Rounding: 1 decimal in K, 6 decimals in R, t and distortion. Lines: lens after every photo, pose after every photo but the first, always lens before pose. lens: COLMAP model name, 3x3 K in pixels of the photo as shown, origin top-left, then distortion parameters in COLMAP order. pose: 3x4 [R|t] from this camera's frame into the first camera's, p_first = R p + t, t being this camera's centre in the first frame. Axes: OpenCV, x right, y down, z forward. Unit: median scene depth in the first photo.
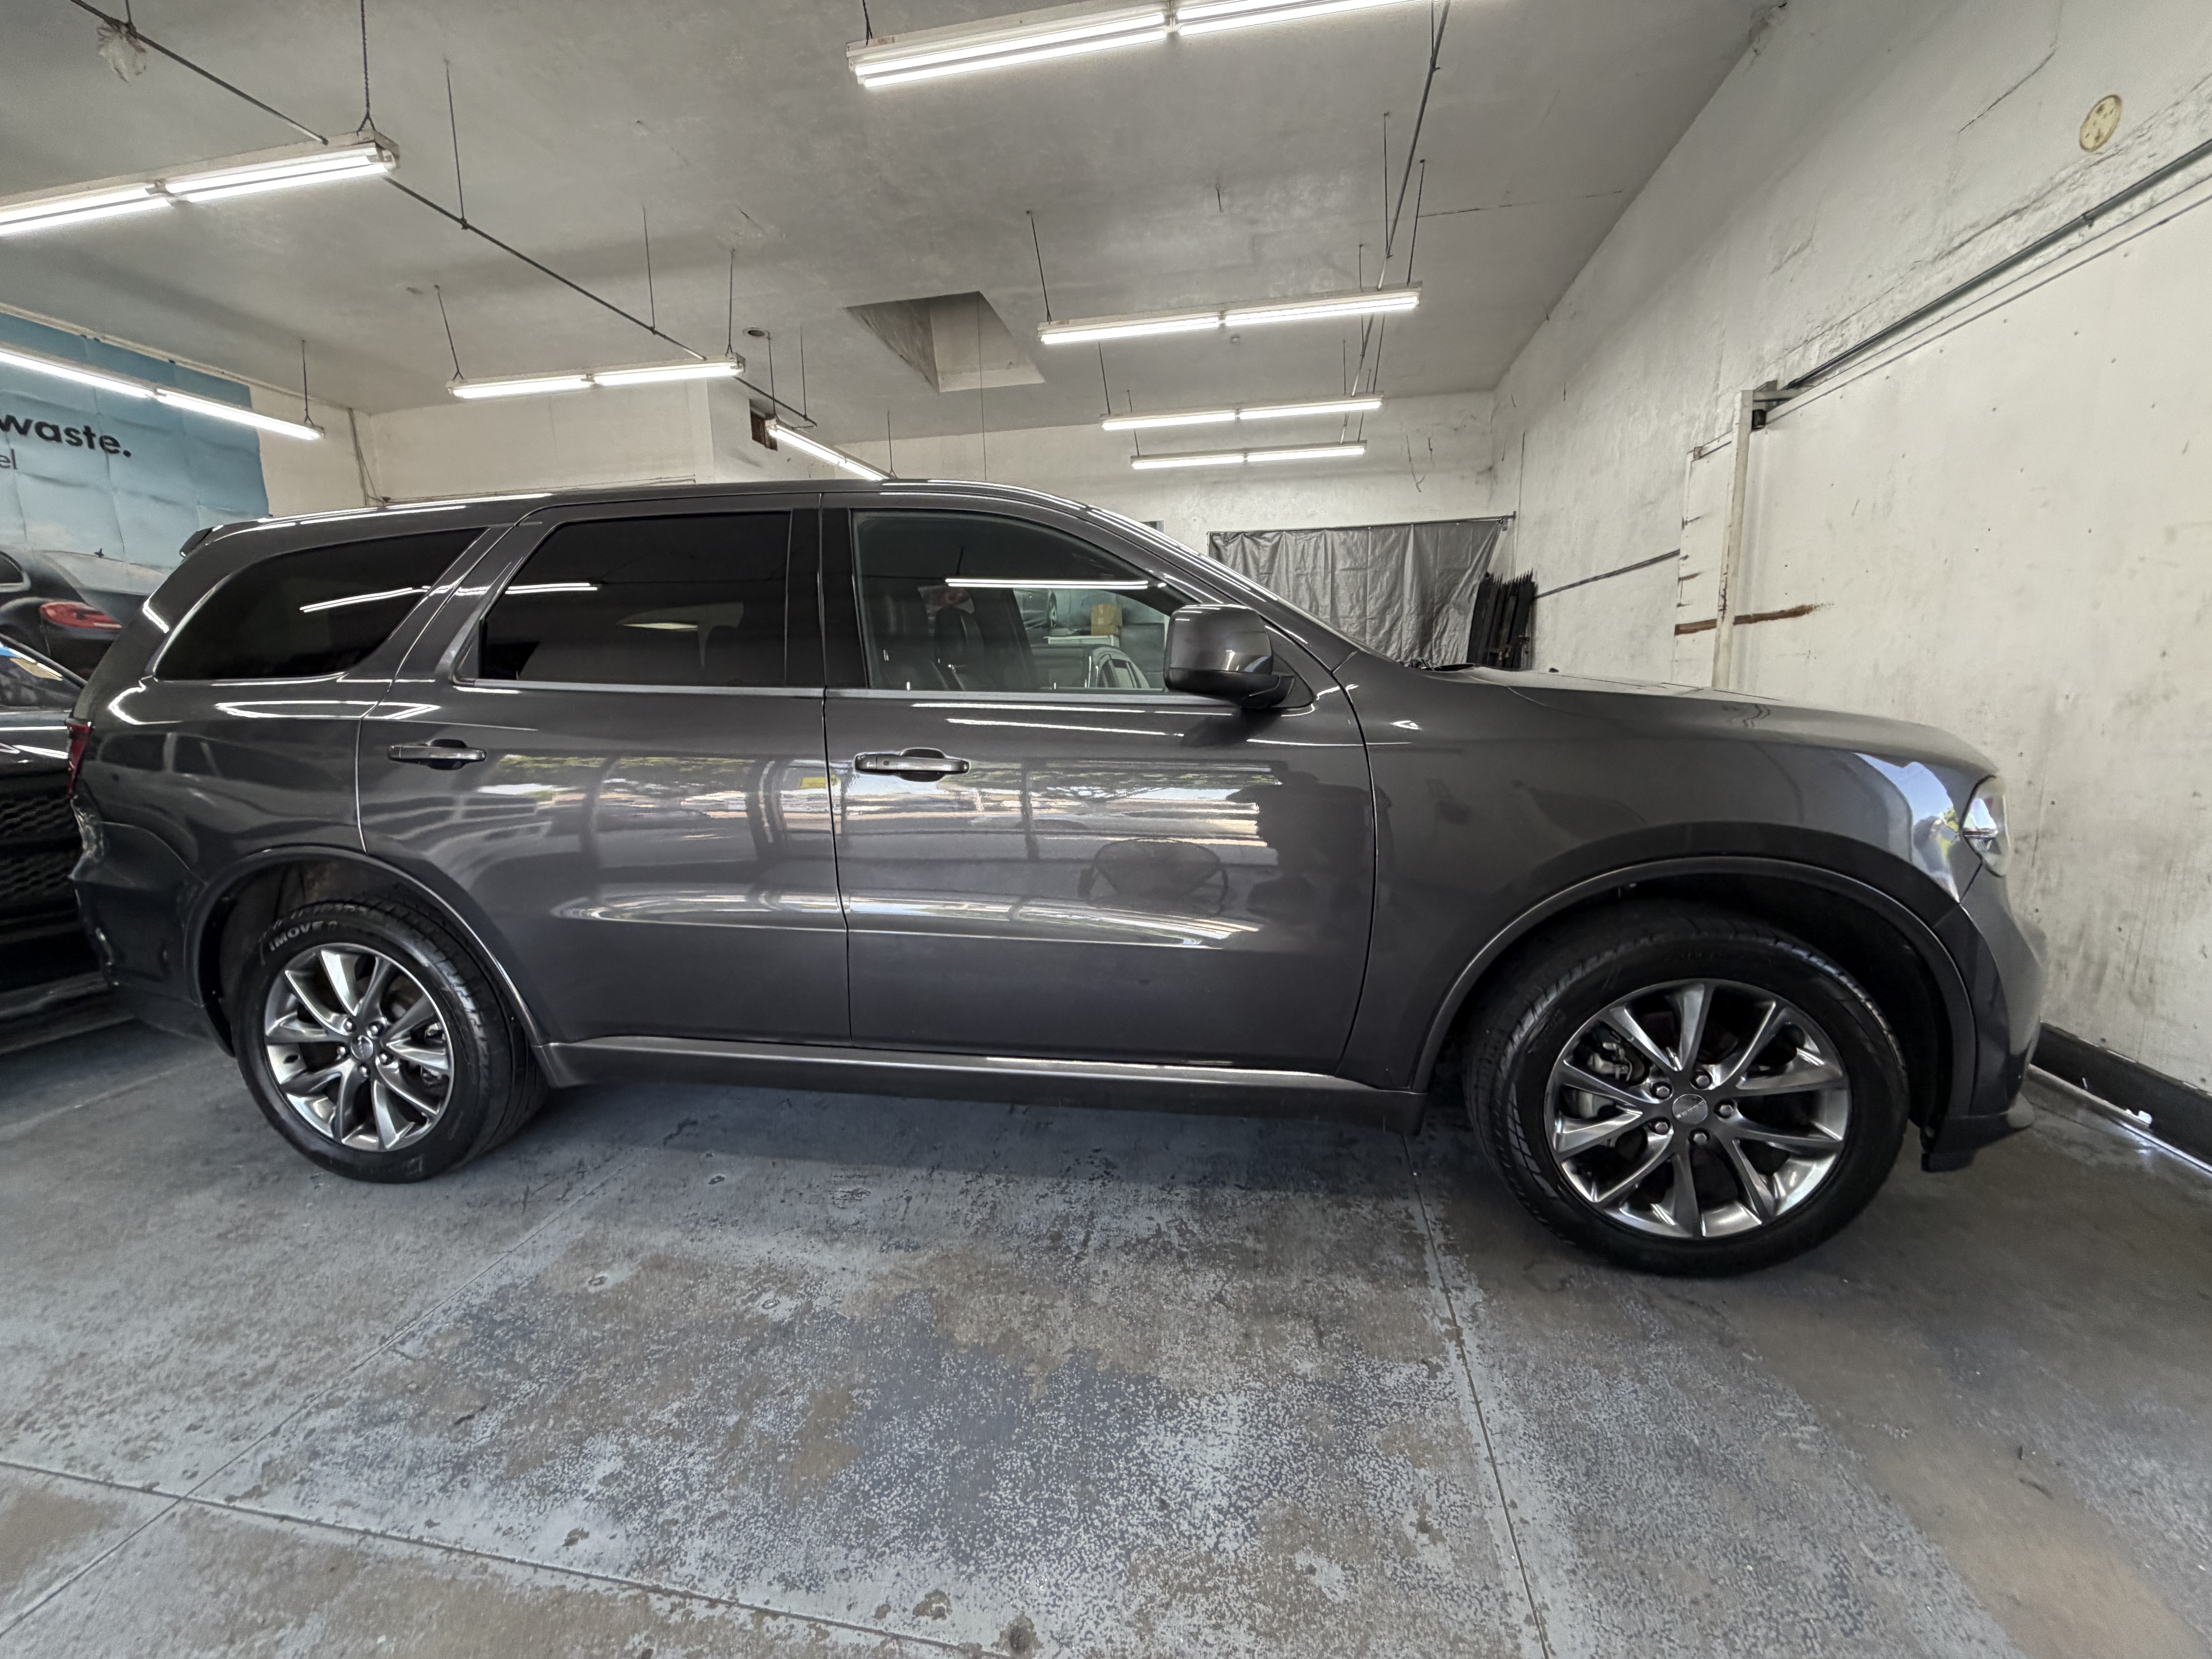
lens RADIAL K [[874.7, 0, 1106.0], [0, 874.7, 829.5], [0, 0, 1]] dist [0.001914, 0.000040]
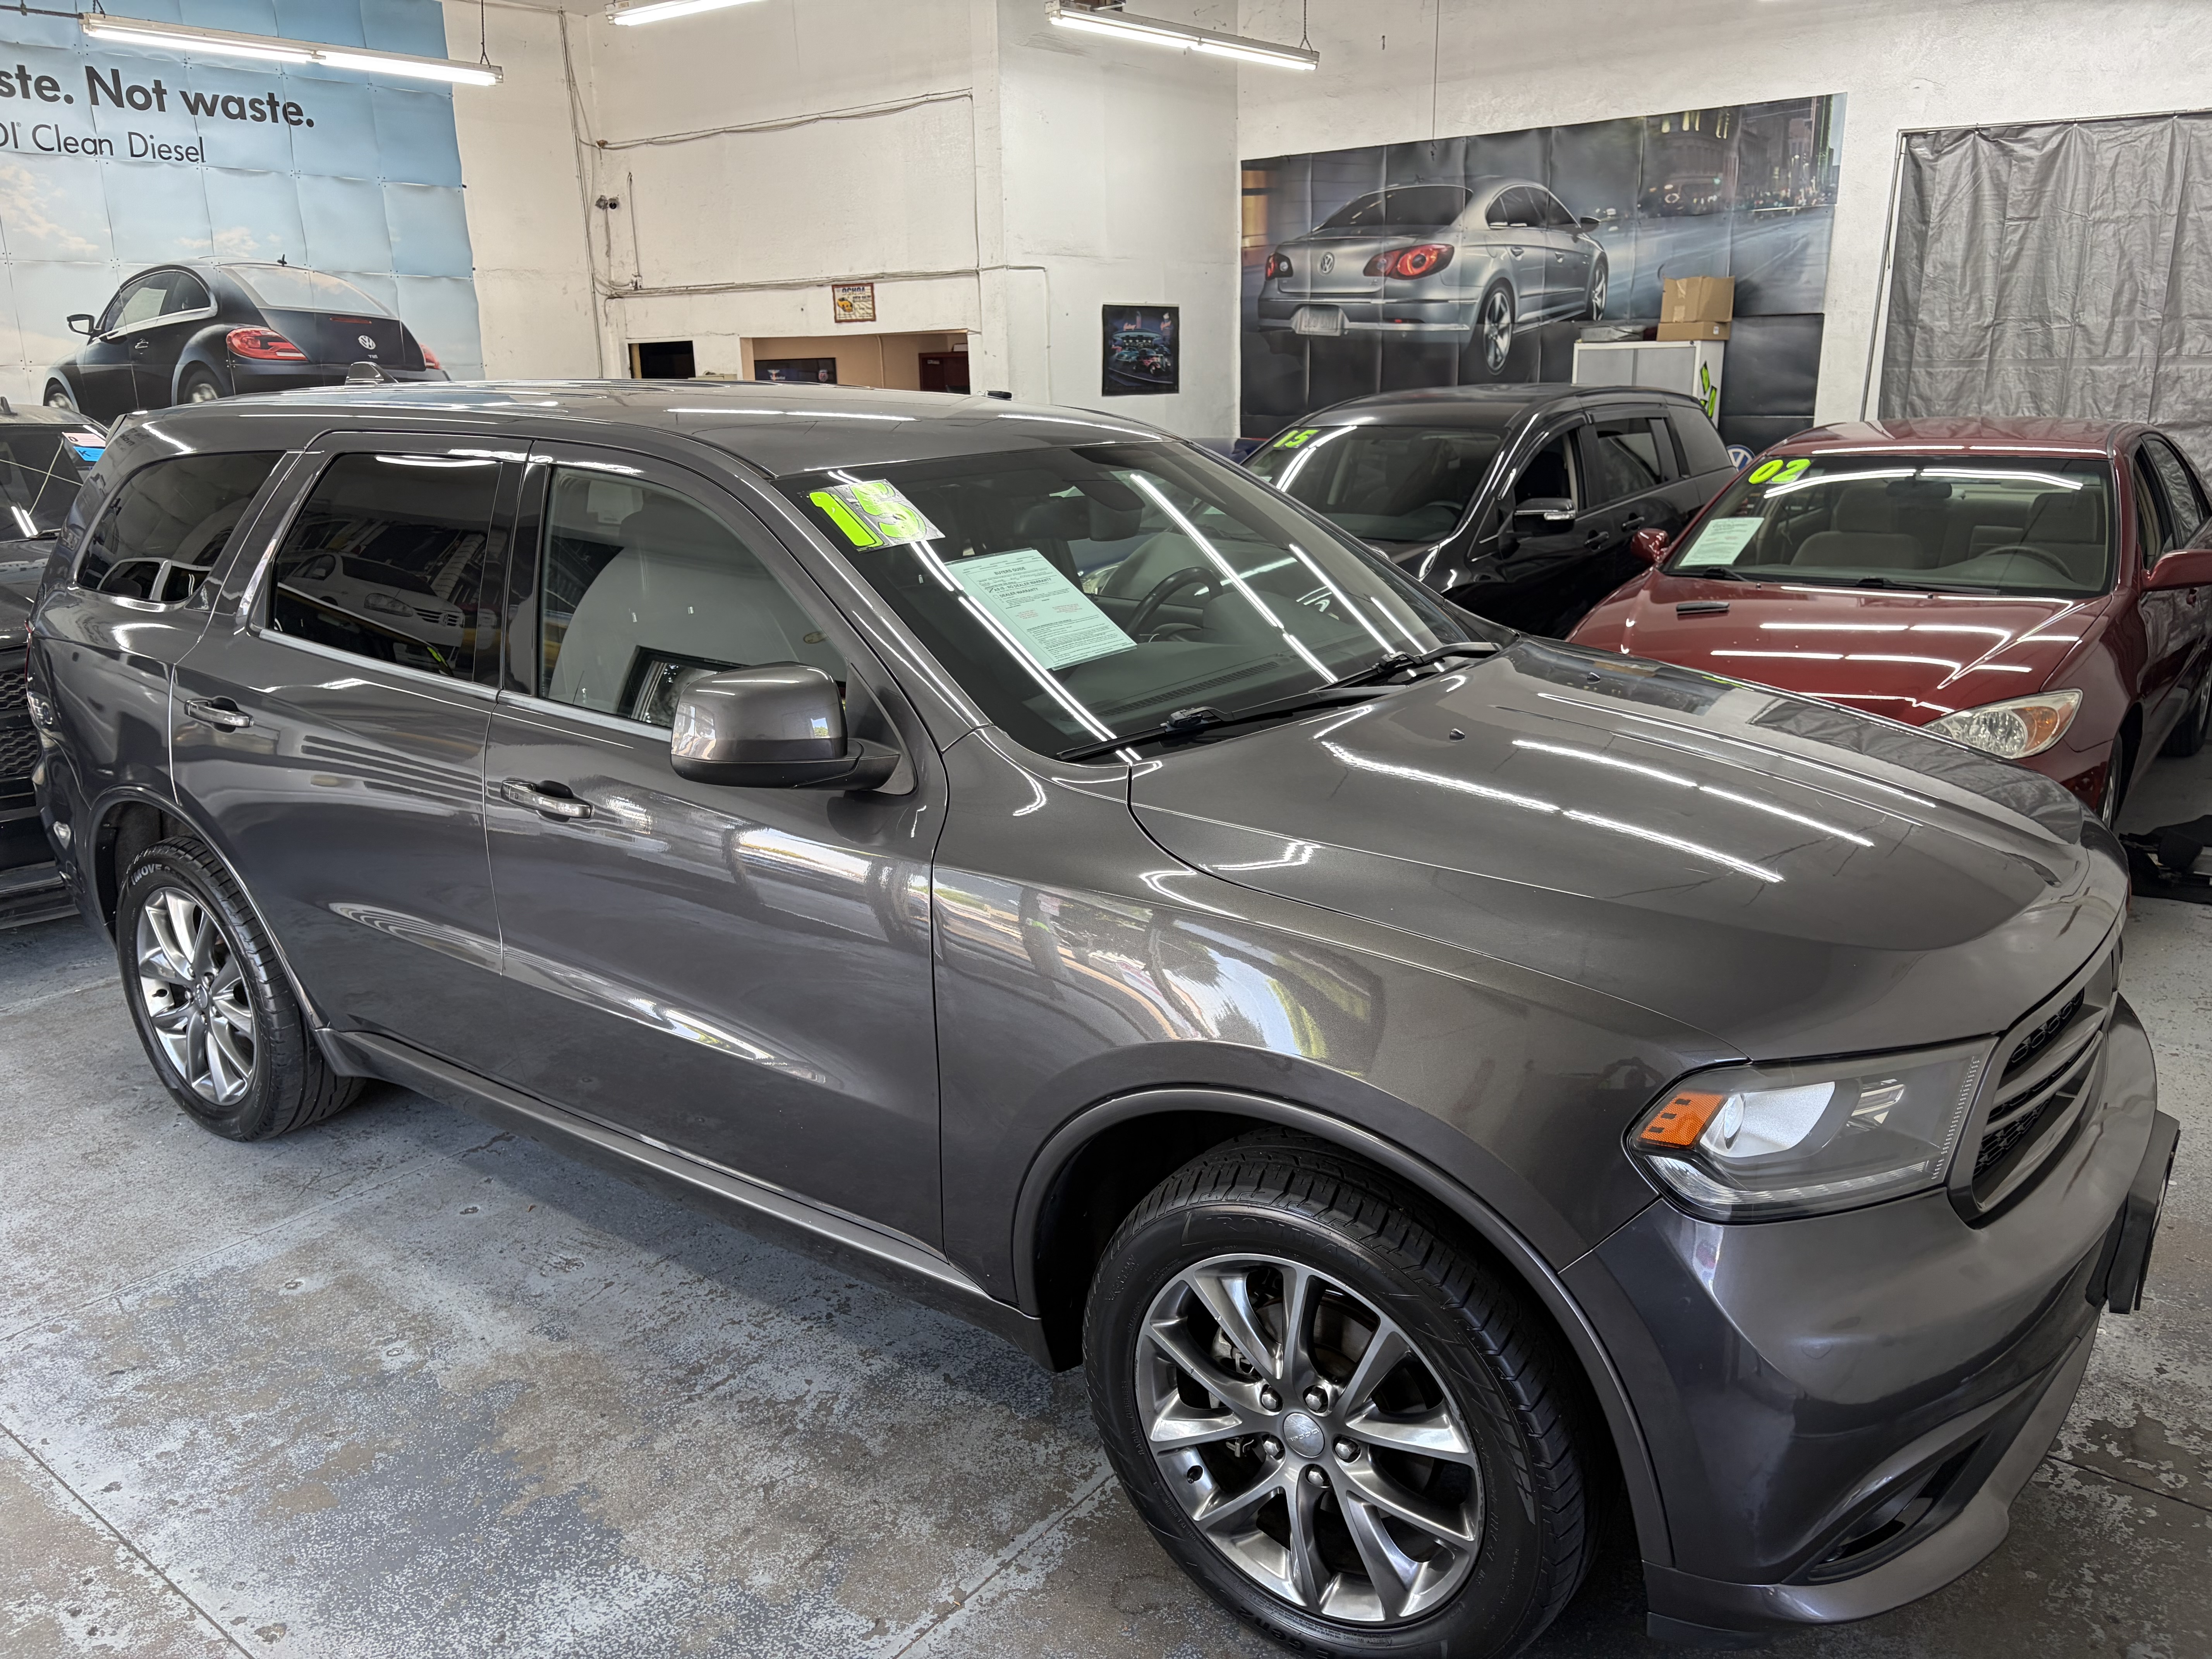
lens RADIAL K [[1652.1, 0, 1106.0], [0, 1652.1, 829.5], [0, 0, 1]] dist [0.070415, -0.073613]
pose [[0.889833, 0.128678, -0.437766, 0.864759], [-0.075488, 0.987706, 0.136887, -0.273163], [0.449998, -0.088761, 0.888607, -0.181212]]
